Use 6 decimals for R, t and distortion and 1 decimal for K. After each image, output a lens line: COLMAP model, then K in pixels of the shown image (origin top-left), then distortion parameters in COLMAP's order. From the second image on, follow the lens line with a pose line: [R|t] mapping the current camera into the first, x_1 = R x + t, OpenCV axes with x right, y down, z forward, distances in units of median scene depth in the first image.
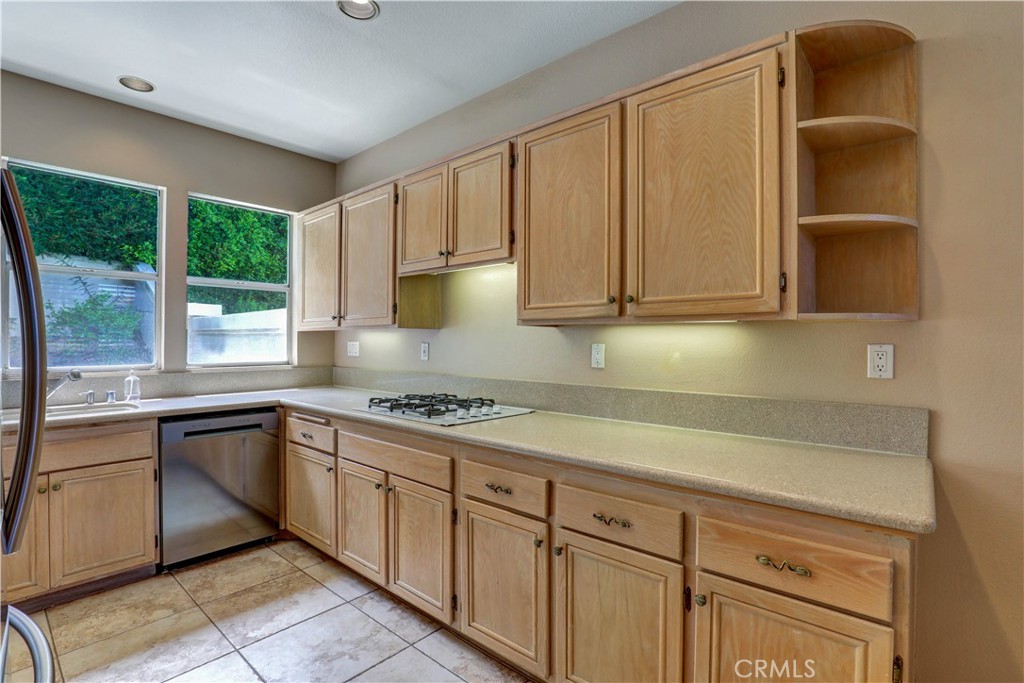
lens RADIAL K [[471.9, 0, 520.7], [0, 471.9, 339.2], [0, 0, 1]] dist [-0.027292, 0.004778]
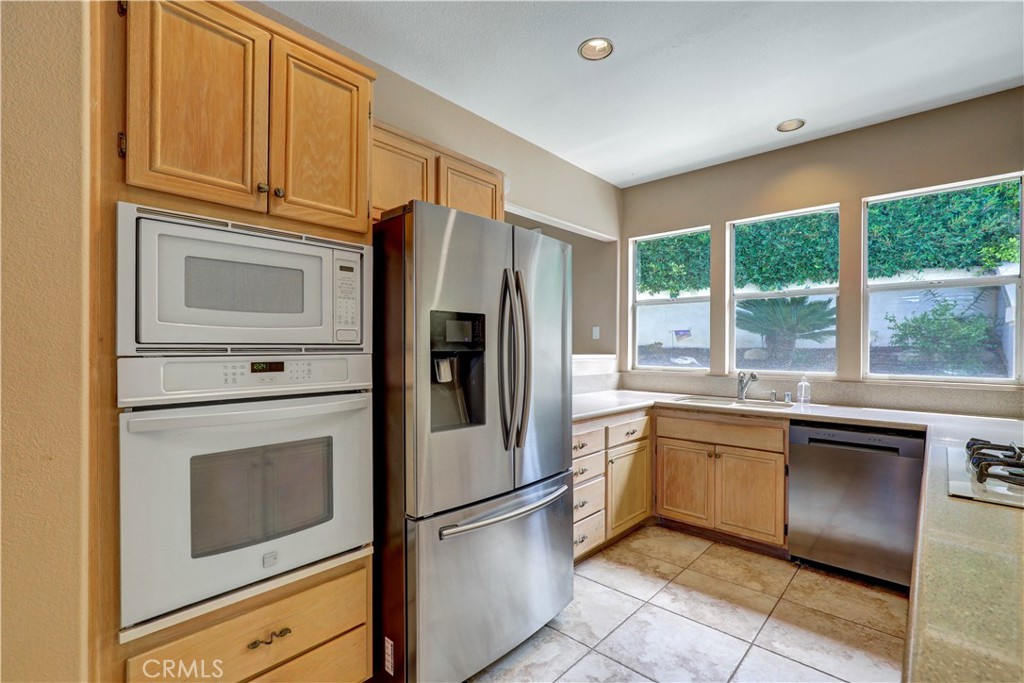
lens RADIAL K [[471.9, 0, 514.8], [0, 471.9, 346.7], [0, 0, 1]] dist [-0.027292, 0.004778]
pose [[-0.028358, -0.001126, -0.999597, 0.359430], [-0.005851, 0.999982, -0.000960, 0.001211], [0.999581, 0.005821, -0.028364, 0.382621]]
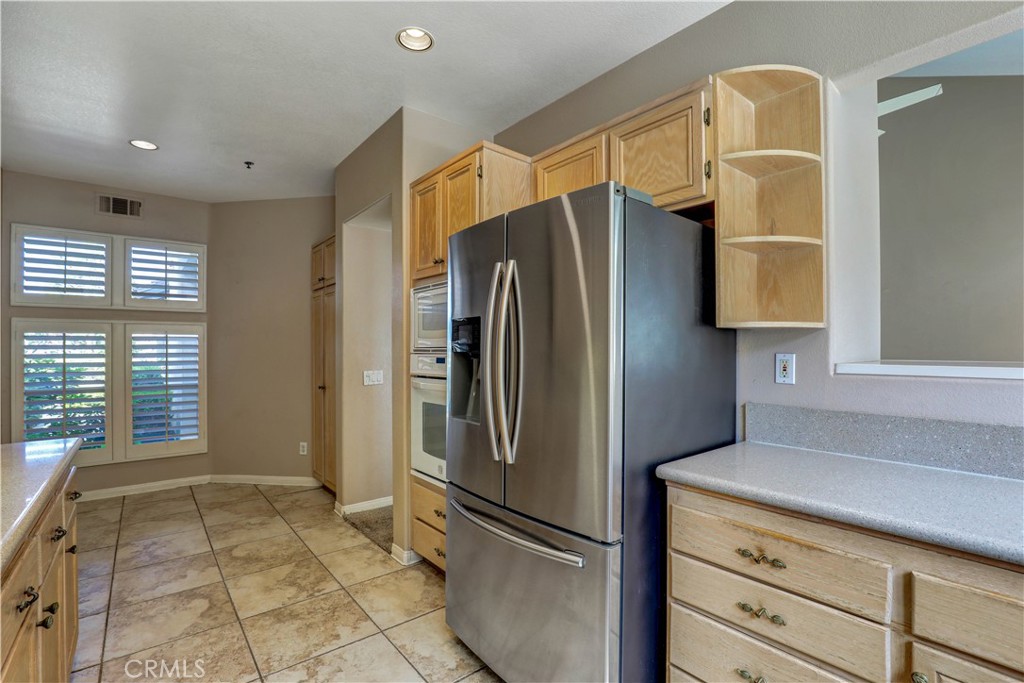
lens RADIAL K [[471.9, 0, 512.0], [0, 471.9, 345.3], [0, 0, 1]] dist [-0.027292, 0.004778]
pose [[-0.982034, 0.006647, 0.188588, -0.521536], [0.005543, 0.999964, -0.006380, 0.001104], [-0.188624, -0.005220, -0.982035, 1.018519]]
